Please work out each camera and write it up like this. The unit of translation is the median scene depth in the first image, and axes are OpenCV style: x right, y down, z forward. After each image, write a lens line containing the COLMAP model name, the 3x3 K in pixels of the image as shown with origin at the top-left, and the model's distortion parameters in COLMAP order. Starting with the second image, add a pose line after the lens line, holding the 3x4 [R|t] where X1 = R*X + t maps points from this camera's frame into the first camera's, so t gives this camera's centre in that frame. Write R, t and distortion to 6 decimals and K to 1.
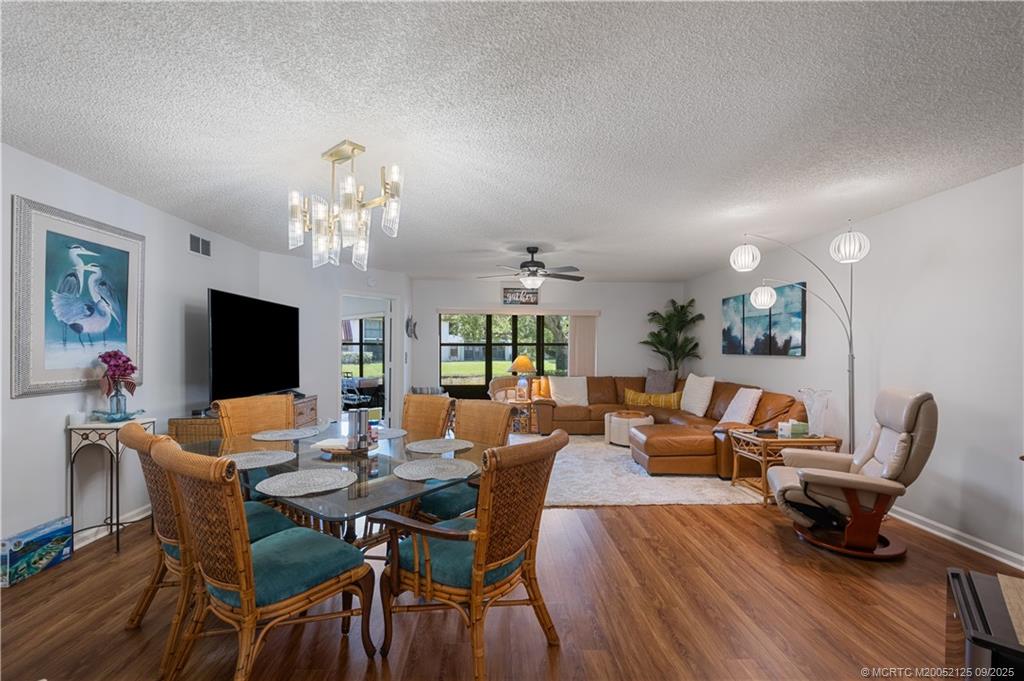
lens RADIAL K [[442.4, 0, 514.2], [0, 442.4, 351.1], [0, 0, 1]] dist [0.001554, 0.000069]
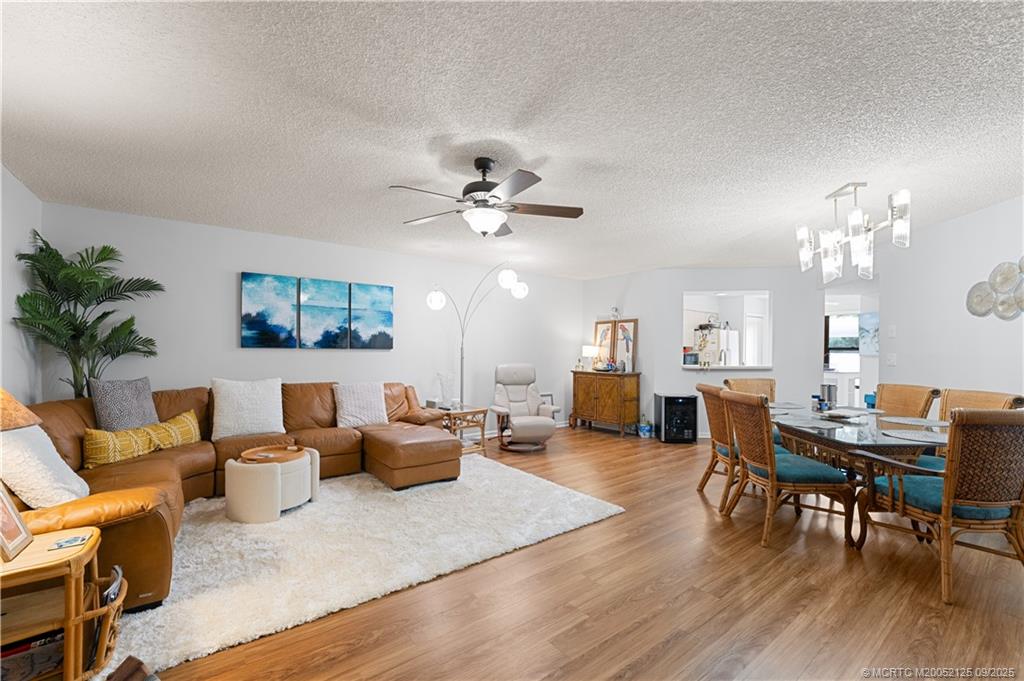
lens RADIAL K [[431.1, 0, 511.9], [0, 431.1, 352.7], [0, 0, 1]] dist [-0.000289, -0.000006]
pose [[-0.571633, -0.005053, 0.820494, -0.363979], [-0.000064, 0.999981, 0.006114, 0.010233], [-0.820510, 0.003443, -0.571622, 1.055453]]
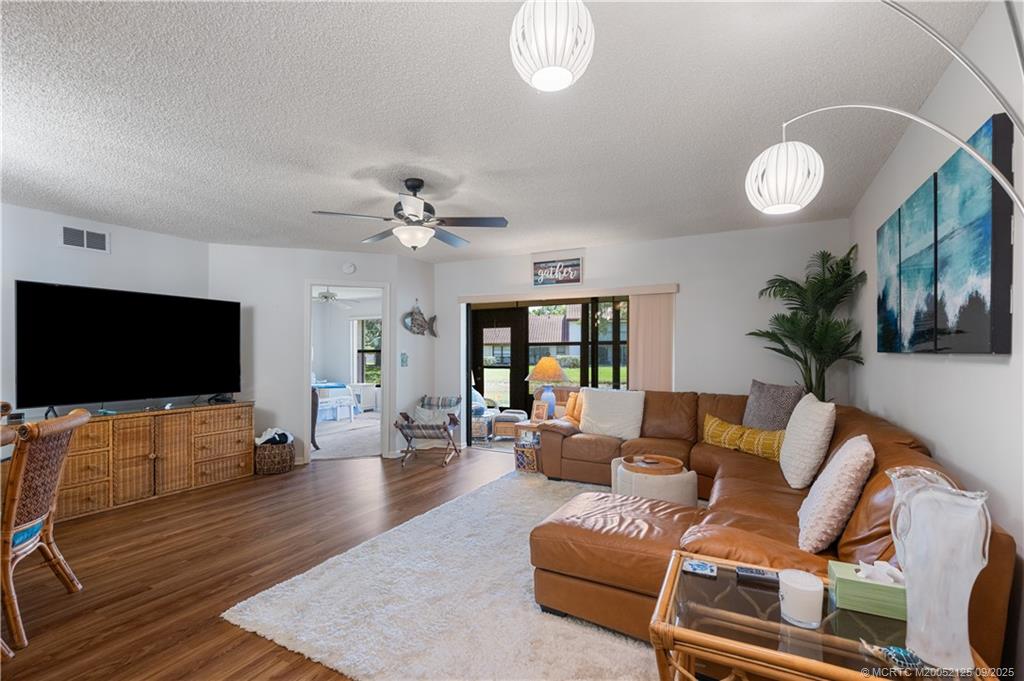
lens RADIAL K [[461.7, 0, 512.0], [0, 461.7, 354.6], [0, 0, 1]] dist [-0.000760, -0.000286]
pose [[0.862133, -0.002024, -0.506679, 0.394366], [0.001264, 0.999997, -0.001845, 0.008964], [0.506681, 0.000950, 0.862133, 0.415861]]
